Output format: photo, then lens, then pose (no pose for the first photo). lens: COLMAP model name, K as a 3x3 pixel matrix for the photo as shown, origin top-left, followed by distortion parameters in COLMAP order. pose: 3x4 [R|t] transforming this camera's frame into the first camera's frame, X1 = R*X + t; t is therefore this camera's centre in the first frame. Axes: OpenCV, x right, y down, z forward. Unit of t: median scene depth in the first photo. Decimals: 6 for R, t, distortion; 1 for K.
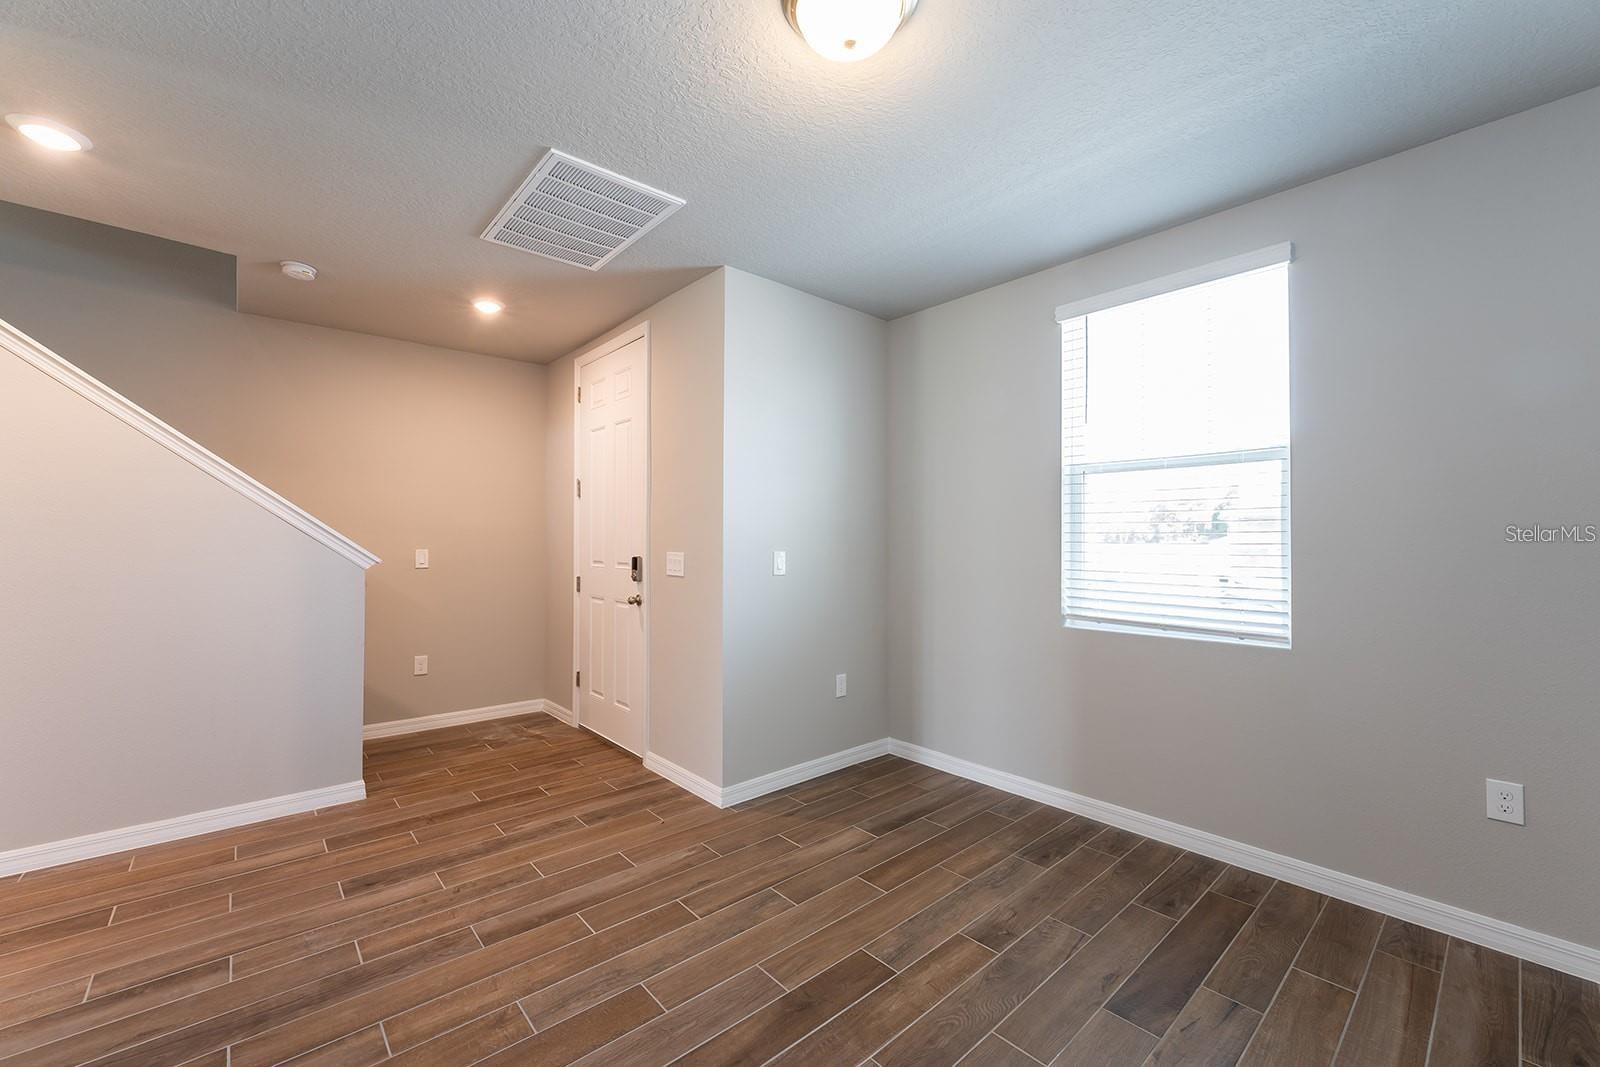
lens RADIAL K [[645.0, 0, 801.3], [0, 645.0, 534.8], [0, 0, 1]] dist [0.002977, 0.000182]
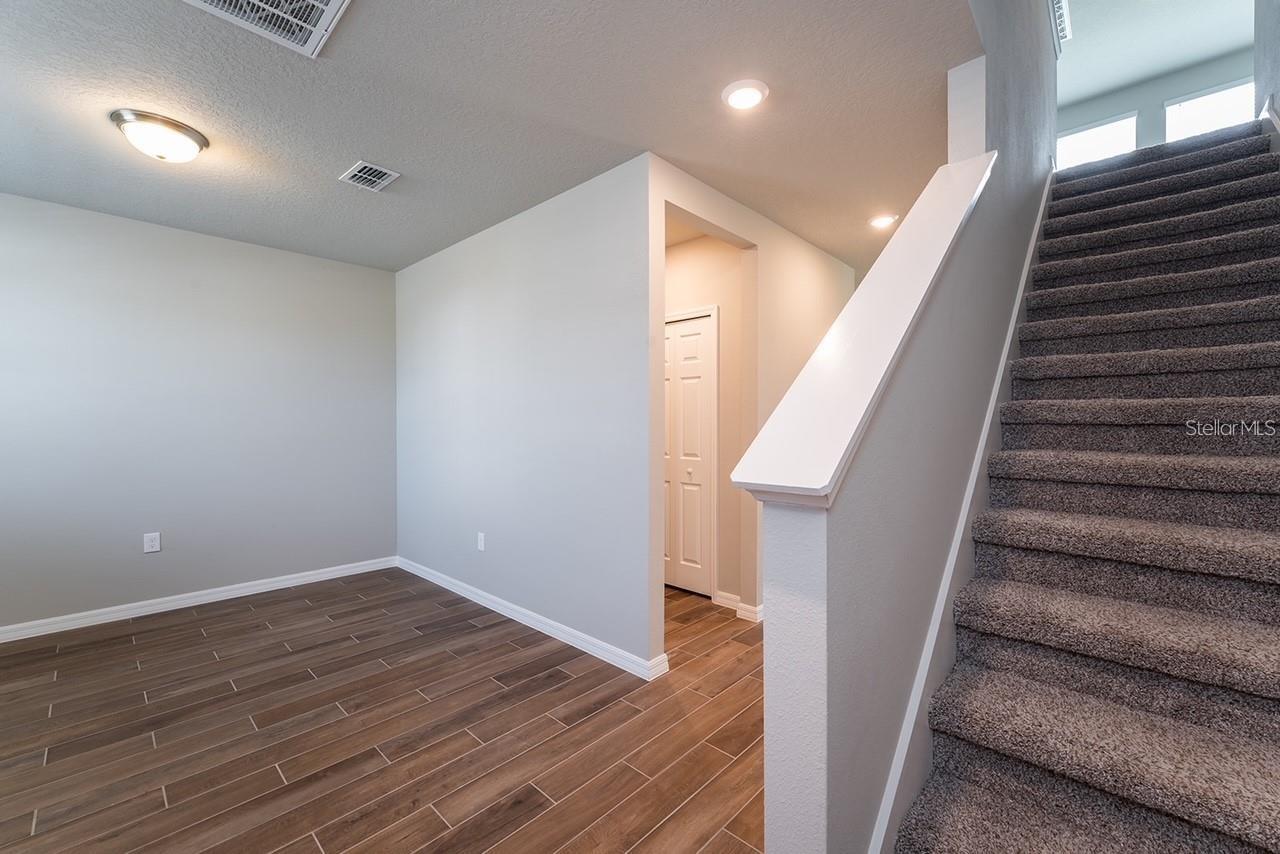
lens RADIAL K [[516.0, 0, 639.5], [0, 516.0, 423.9], [0, 0, 1]] dist [0.002977, 0.000182]
pose [[-0.995360, 0.005038, -0.096084, -0.873747], [0.005009, 0.999987, 0.000538, 0.012353], [0.096086, 0.000054, -0.995373, 1.970241]]
